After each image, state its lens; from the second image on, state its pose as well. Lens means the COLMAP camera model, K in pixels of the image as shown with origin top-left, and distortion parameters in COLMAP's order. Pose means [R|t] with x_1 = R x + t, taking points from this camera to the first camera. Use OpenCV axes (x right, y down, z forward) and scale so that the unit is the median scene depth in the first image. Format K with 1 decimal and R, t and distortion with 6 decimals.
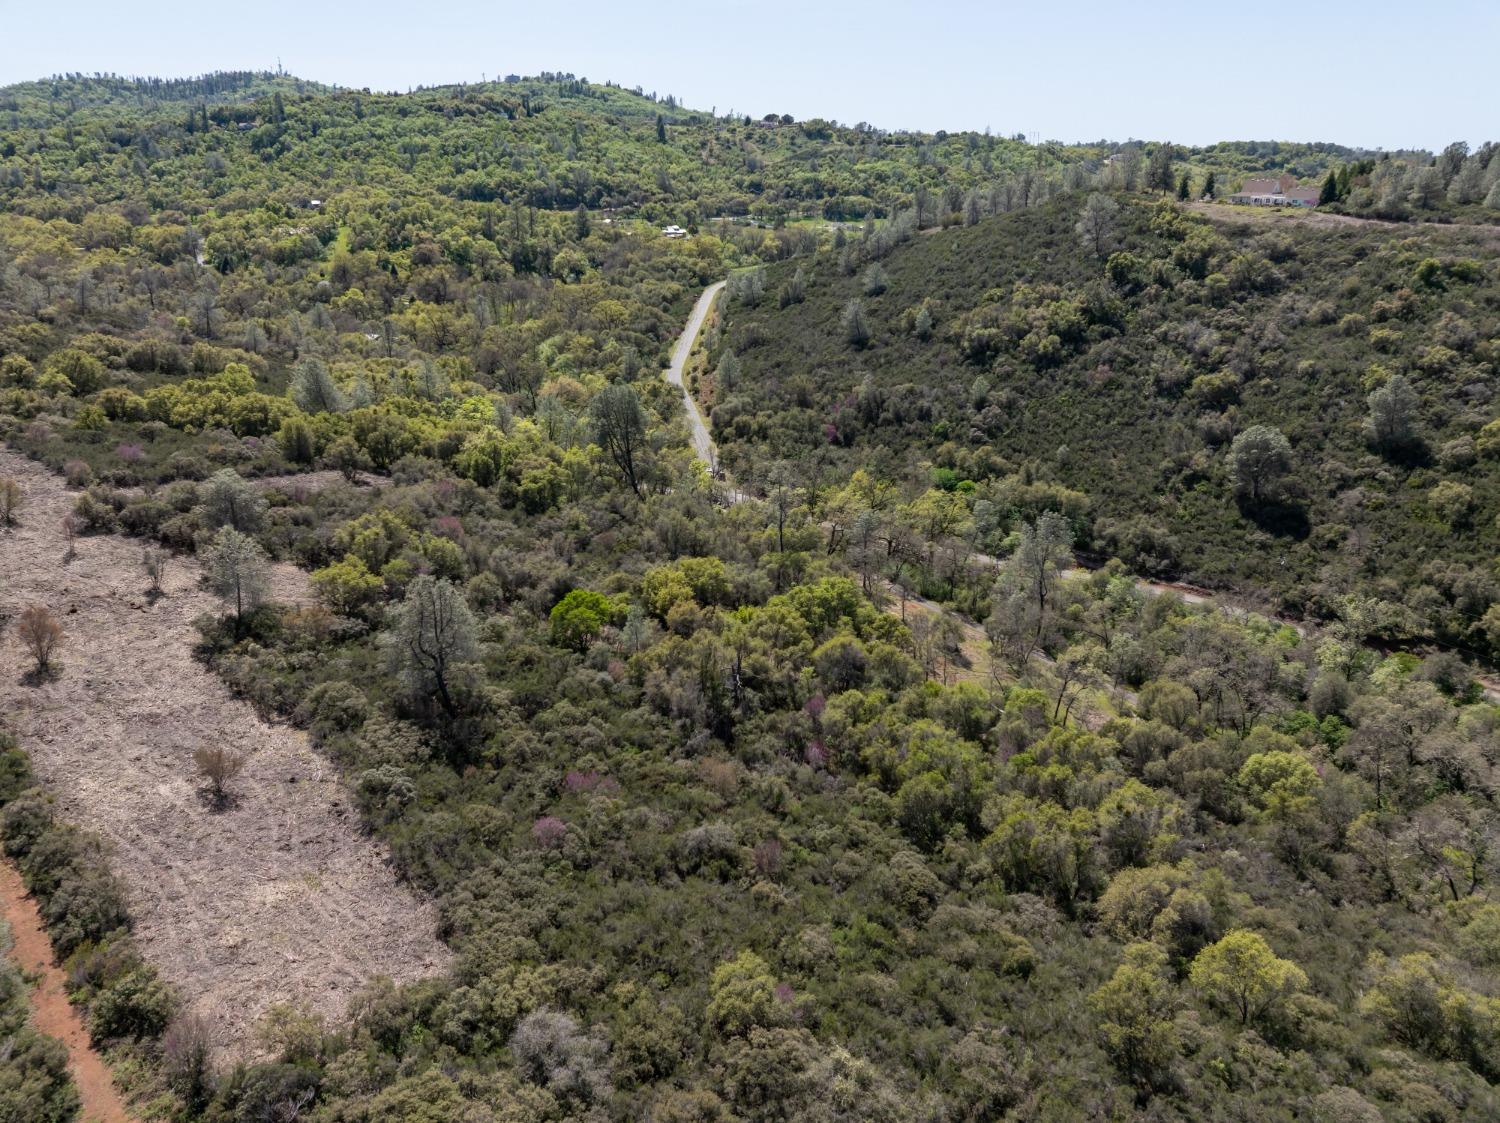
lens RADIAL K [[1059.5, 0, 756.2], [0, 1059.5, 552.5], [0, 0, 1]] dist [-0.050899, 0.027611]
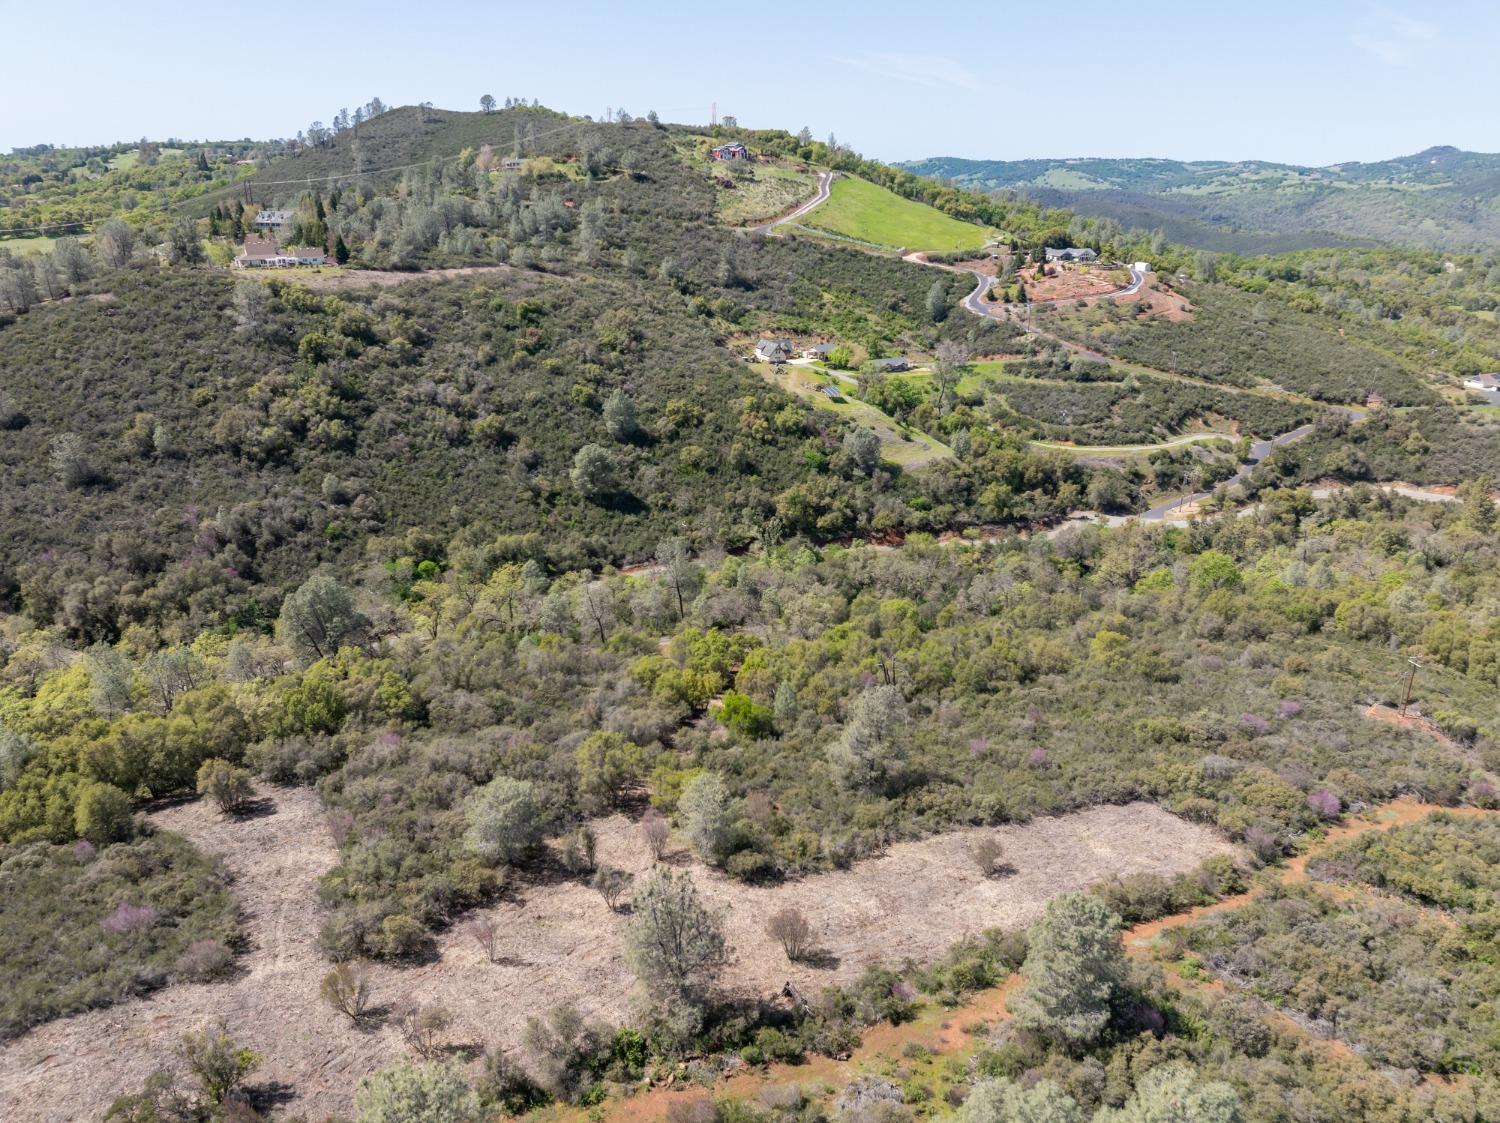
lens RADIAL K [[1059.5, 0, 757.3], [0, 1059.5, 551.7], [0, 0, 1]] dist [-0.050899, 0.027611]
pose [[0.319545, -0.335747, 0.886095, -0.182897], [0.325775, 0.917046, 0.229993, -0.060683], [-0.889810, 0.215175, 0.402415, 0.070003]]
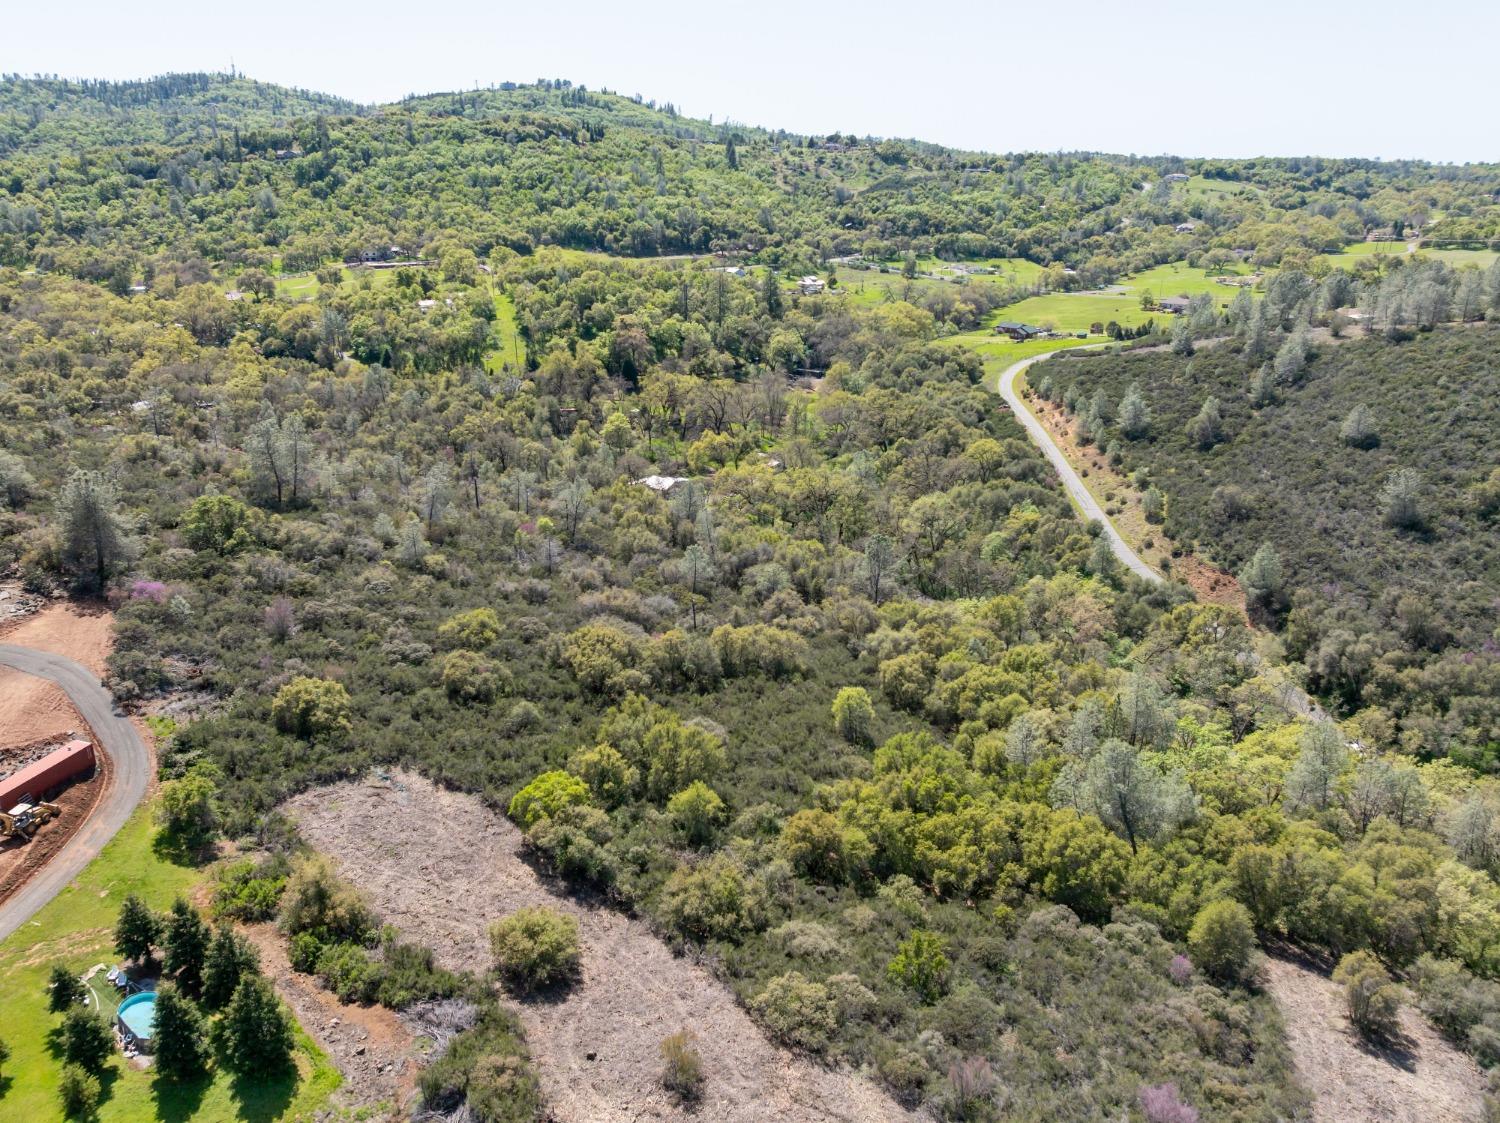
lens RADIAL K [[1059.5, 0, 750.5], [0, 1059.5, 557.1], [0, 0, 1]] dist [-0.050899, 0.027611]
pose [[0.998157, -0.020308, 0.057192, -0.157222], [0.019813, 0.999761, 0.009217, -0.070924], [-0.057365, -0.008067, 0.998321, 0.097727]]
